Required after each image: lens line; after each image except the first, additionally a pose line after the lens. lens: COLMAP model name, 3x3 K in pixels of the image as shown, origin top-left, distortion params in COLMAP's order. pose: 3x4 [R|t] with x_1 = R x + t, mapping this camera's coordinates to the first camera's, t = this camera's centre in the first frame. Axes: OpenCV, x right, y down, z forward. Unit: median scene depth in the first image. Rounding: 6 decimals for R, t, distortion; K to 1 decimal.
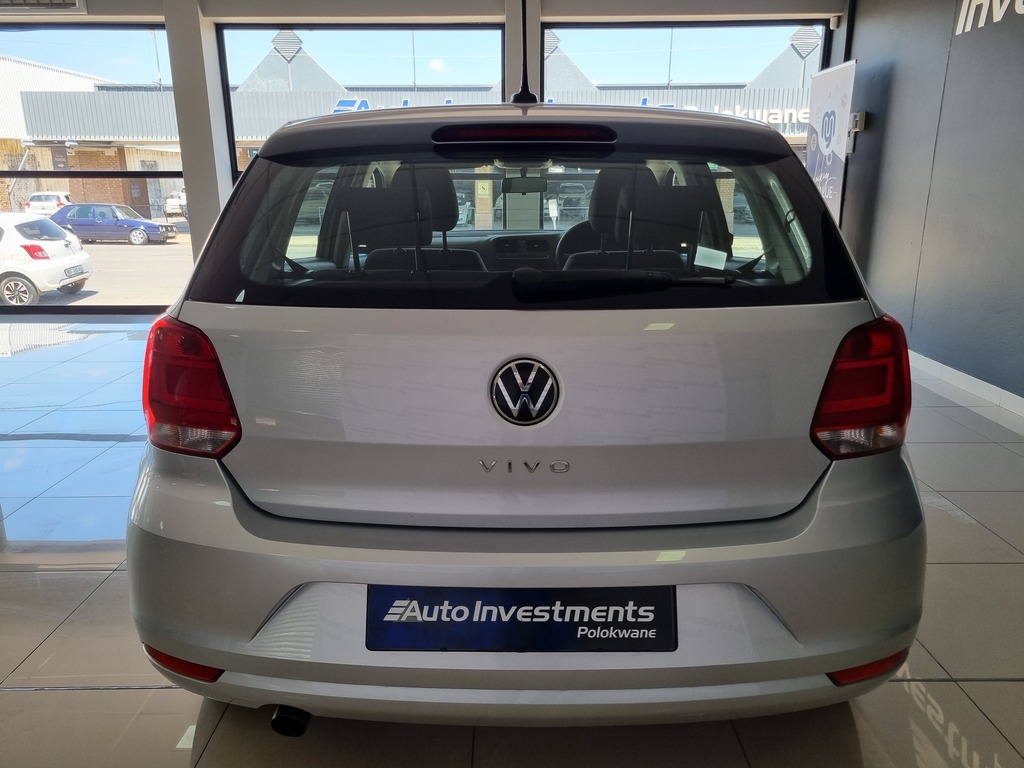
lens RADIAL K [[768.0, 0, 512.0], [0, 768.0, 384.0], [0, 0, 1]] dist [0.038100, -0.002808]
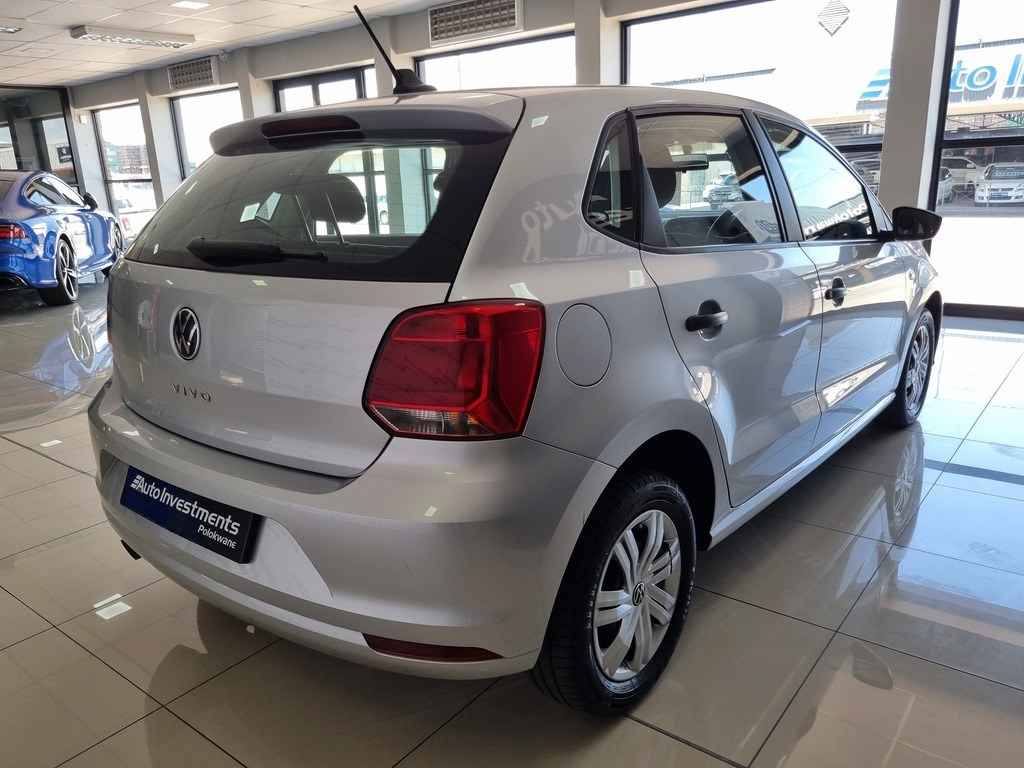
lens RADIAL K [[777.3, 0, 529.5], [0, 777.3, 390.1], [0, 0, 1]] dist [0.052870, 0.000383]
pose [[0.780255, 0.144618, -0.608513, 1.215084], [-0.129974, 0.989154, 0.068424, -0.057215], [0.611808, 0.025703, 0.790588, 0.300706]]
